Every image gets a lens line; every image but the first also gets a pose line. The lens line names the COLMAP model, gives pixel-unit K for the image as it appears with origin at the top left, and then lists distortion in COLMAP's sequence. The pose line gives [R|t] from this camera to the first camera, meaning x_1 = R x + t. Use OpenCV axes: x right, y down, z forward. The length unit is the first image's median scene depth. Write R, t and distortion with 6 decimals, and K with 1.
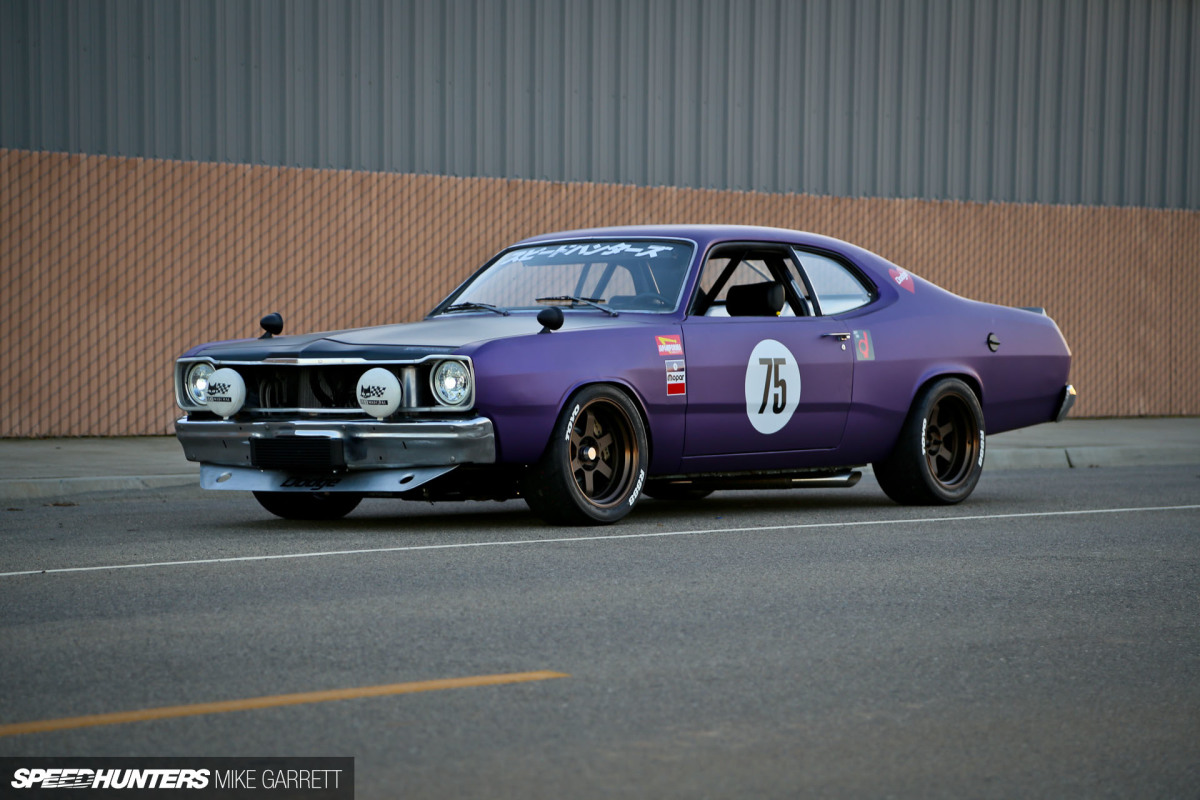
lens RADIAL K [[3310.5, 0, 560.4], [0, 3310.5, 369.3], [0, 0, 1]] dist [0.541209, 0.413670]
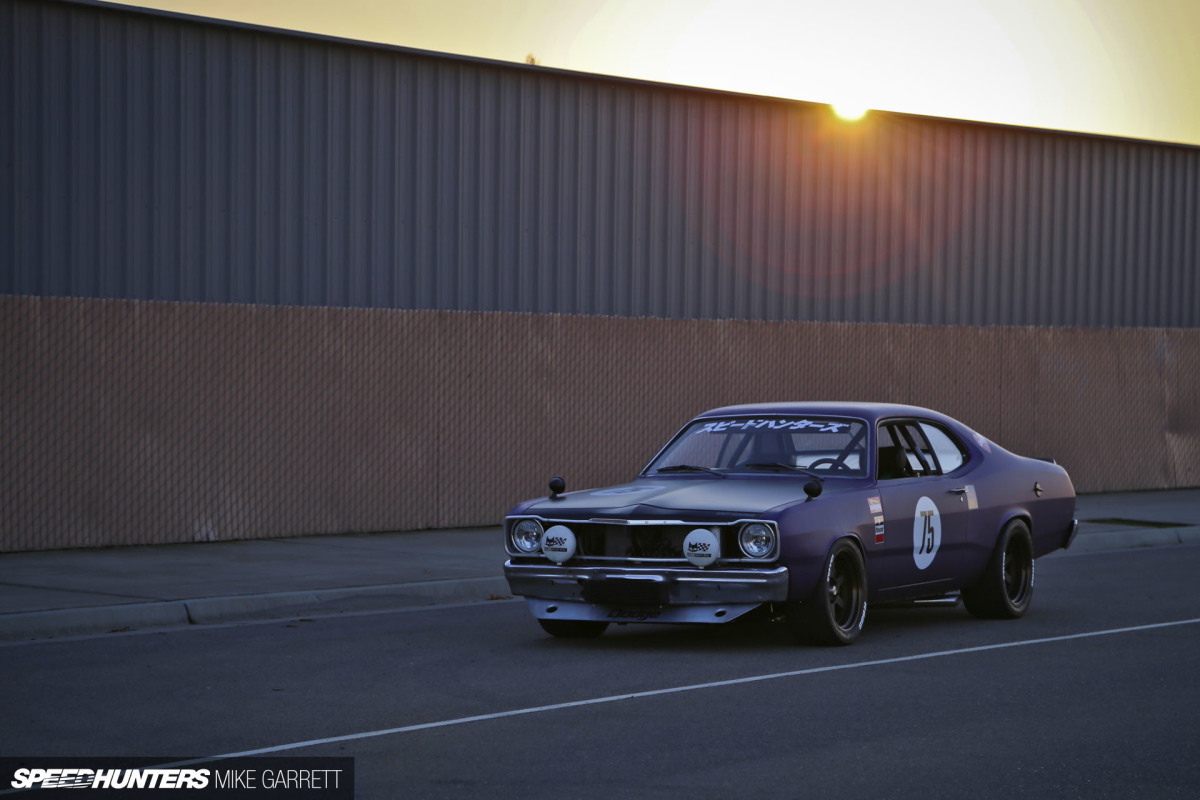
lens RADIAL K [[3499.3, 0, 600.0], [0, 3499.3, 400.0], [0, 0, 1]] dist [0.591482, -0.391374]
pose [[0.979677, 0.004417, 0.200532, -0.334420], [-0.005134, 0.999982, 0.003058, -0.049816], [-0.200515, -0.004025, 0.979682, -0.319451]]
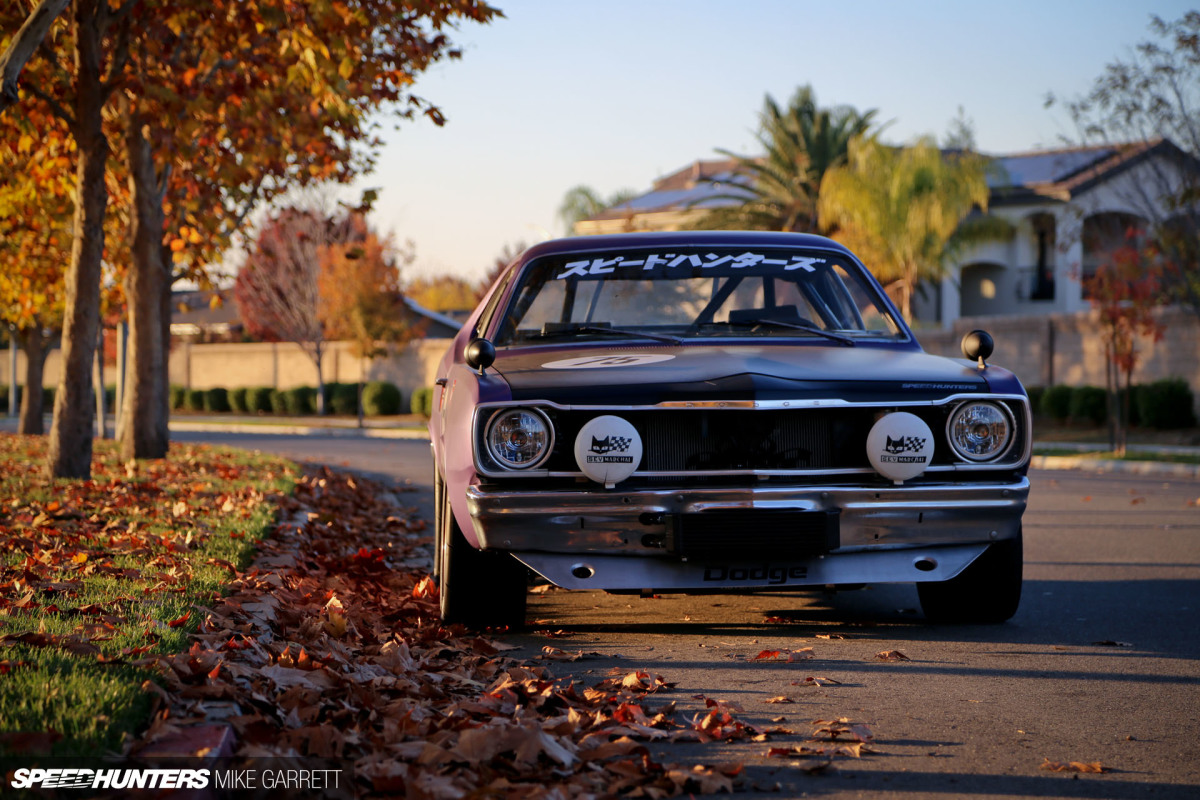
lens RADIAL K [[3310.5, 0, 560.4], [0, 3310.5, 369.3], [0, 0, 1]] dist [0.541209, 0.413670]
pose [[0.759481, 0.001077, 0.650529, -0.524710], [0.010556, 0.999847, -0.013980, -0.000331], [-0.650444, 0.017484, 0.759353, 0.441281]]
